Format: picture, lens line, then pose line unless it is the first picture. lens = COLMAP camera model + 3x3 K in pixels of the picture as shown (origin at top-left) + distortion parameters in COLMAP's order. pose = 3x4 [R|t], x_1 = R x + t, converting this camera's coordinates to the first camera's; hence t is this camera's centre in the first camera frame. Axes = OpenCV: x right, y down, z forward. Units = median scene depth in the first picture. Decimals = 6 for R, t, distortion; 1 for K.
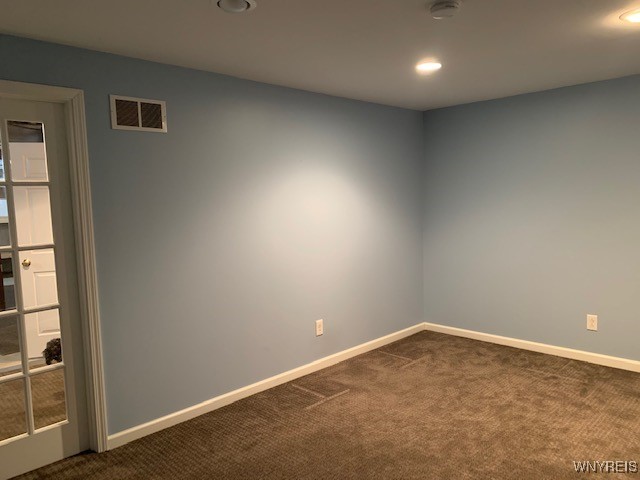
lens RADIAL K [[494.5, 0, 321.9], [0, 494.5, 240.5], [0, 0, 1]] dist [0.034899, -0.006901]
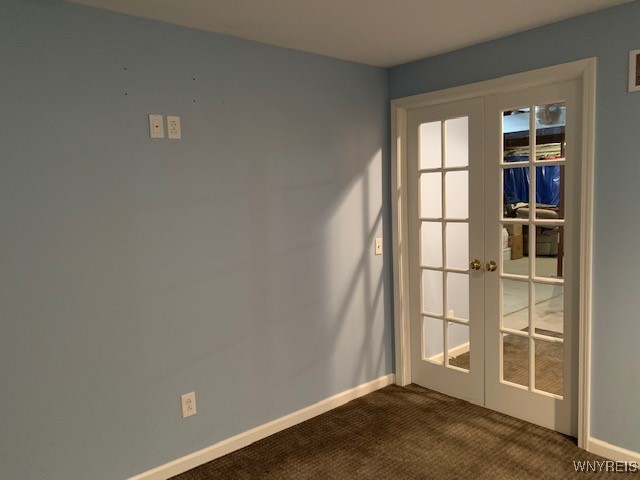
lens RADIAL K [[494.5, 0, 320.5], [0, 494.5, 237.6], [0, 0, 1]] dist [0.034899, -0.006901]
pose [[-0.048158, 0.122719, -0.991272, 0.249579], [-0.061602, 0.990170, 0.125575, -0.029452], [0.996938, 0.067112, -0.040124, 0.281318]]
